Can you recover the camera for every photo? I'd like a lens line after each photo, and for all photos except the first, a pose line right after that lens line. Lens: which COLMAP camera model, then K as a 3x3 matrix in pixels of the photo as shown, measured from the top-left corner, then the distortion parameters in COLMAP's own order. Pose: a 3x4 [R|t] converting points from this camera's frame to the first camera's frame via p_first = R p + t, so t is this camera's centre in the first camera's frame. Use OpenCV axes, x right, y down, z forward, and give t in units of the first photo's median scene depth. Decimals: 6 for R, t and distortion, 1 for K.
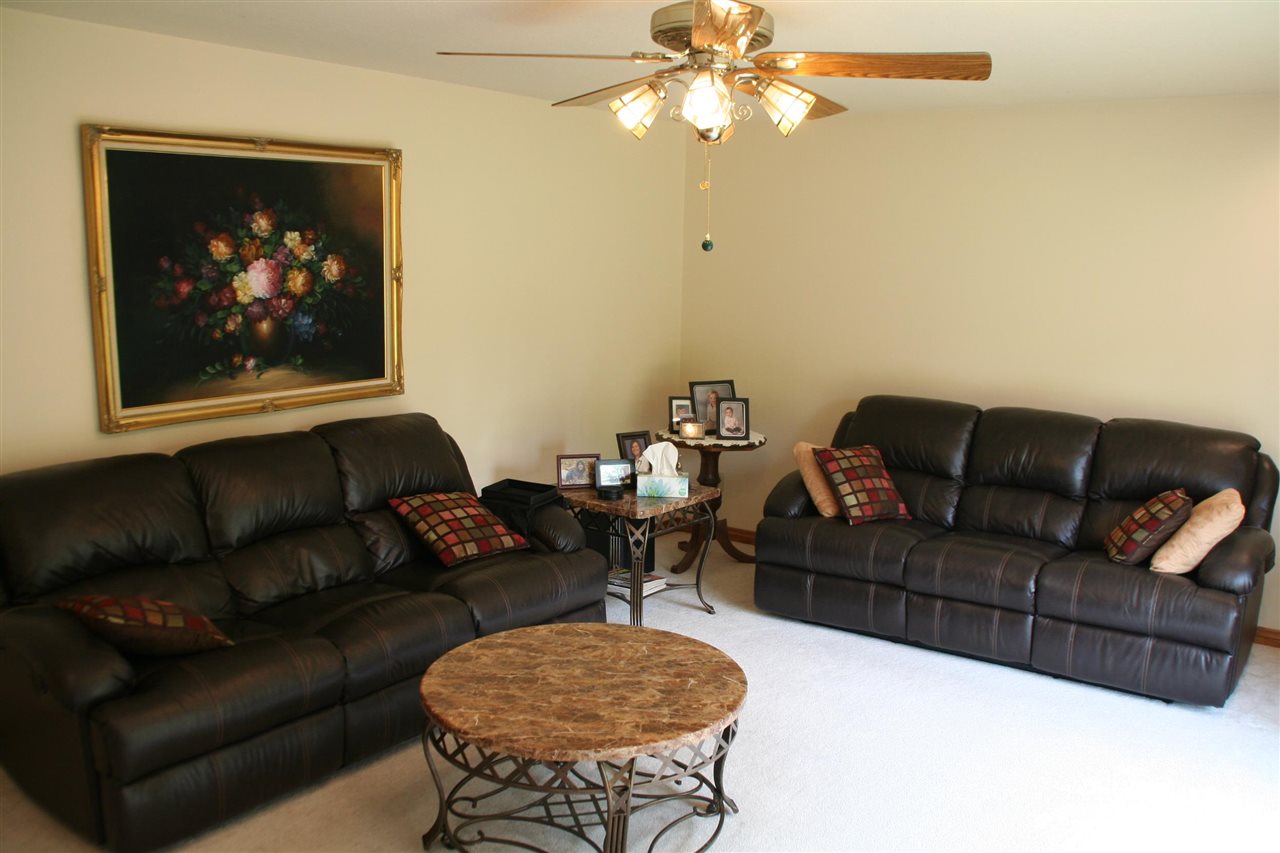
lens RADIAL K [[1067.7, 0, 645.9], [0, 1067.7, 430.4], [0, 0, 1]] dist [-0.115833, 0.018916]
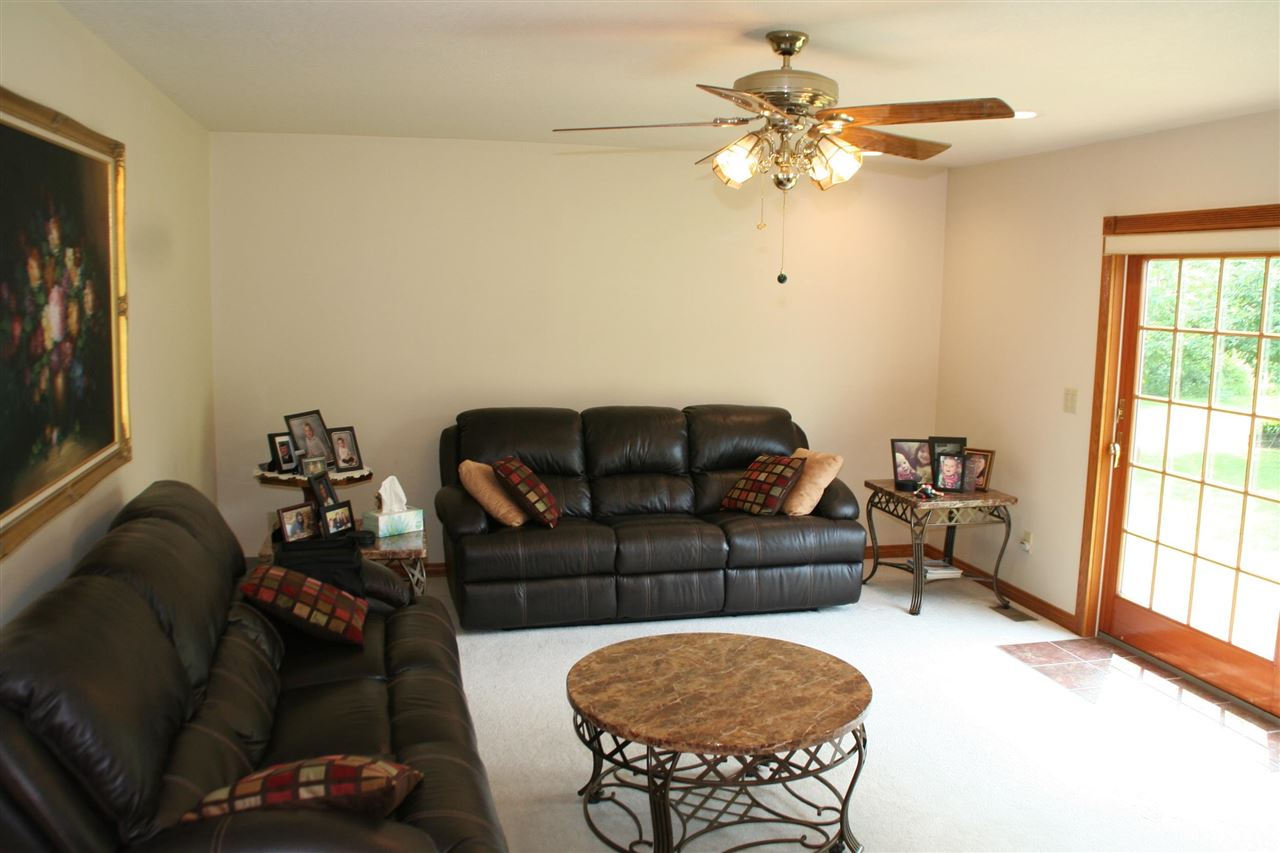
lens RADIAL K [[1067.7, 0, 646.0], [0, 1067.7, 430.6], [0, 0, 1]] dist [-0.115833, 0.018916]
pose [[0.630983, -0.105685, 0.768564, -0.669298], [0.113704, 0.992578, 0.043139, -0.053413], [-0.767419, 0.060169, 0.638317, 0.269774]]
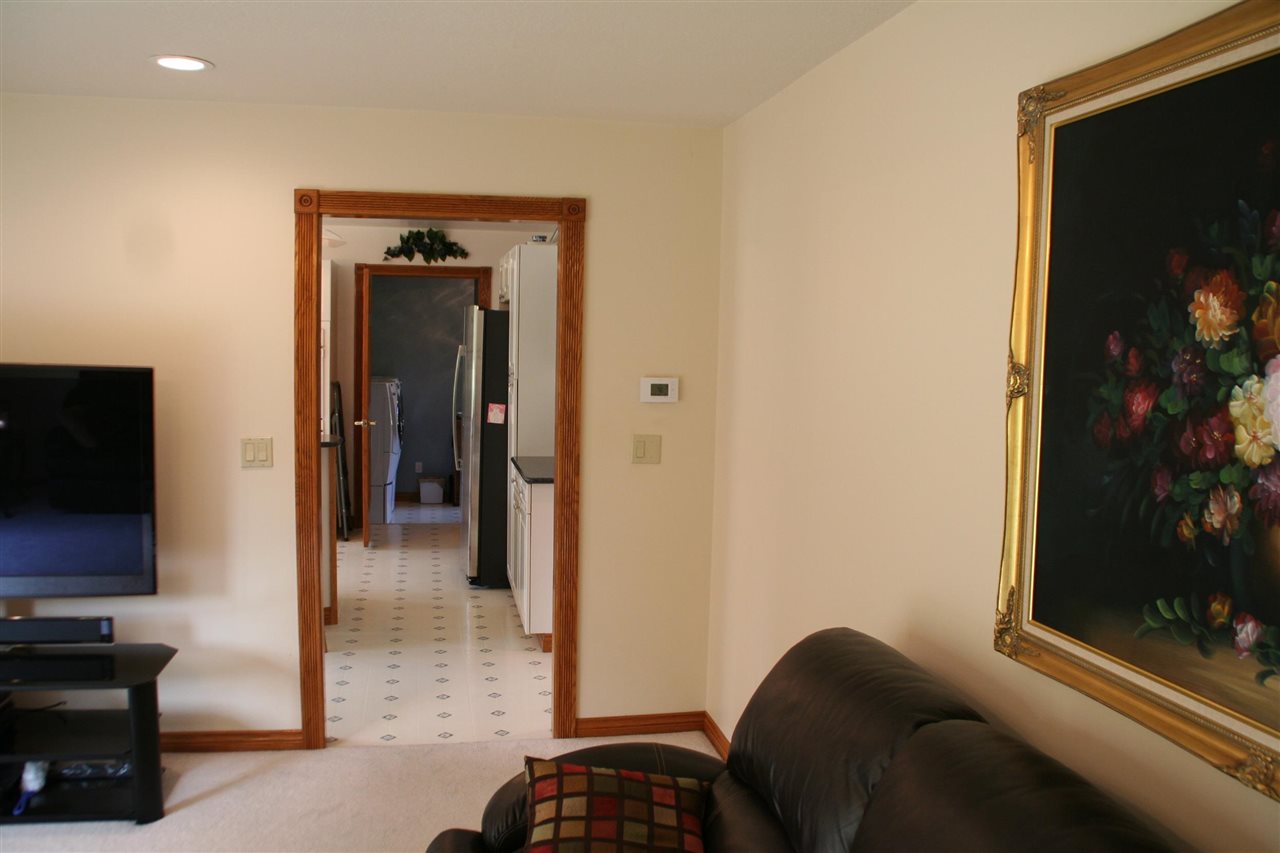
lens RADIAL K [[1067.7, 0, 639.8], [0, 1067.7, 430.1], [0, 0, 1]] dist [-0.115833, 0.018916]
pose [[-0.659839, 0.040712, -0.750303, 0.017238], [-0.148708, 0.971706, 0.183503, -0.167532], [0.736545, 0.232659, -0.635115, 1.078532]]
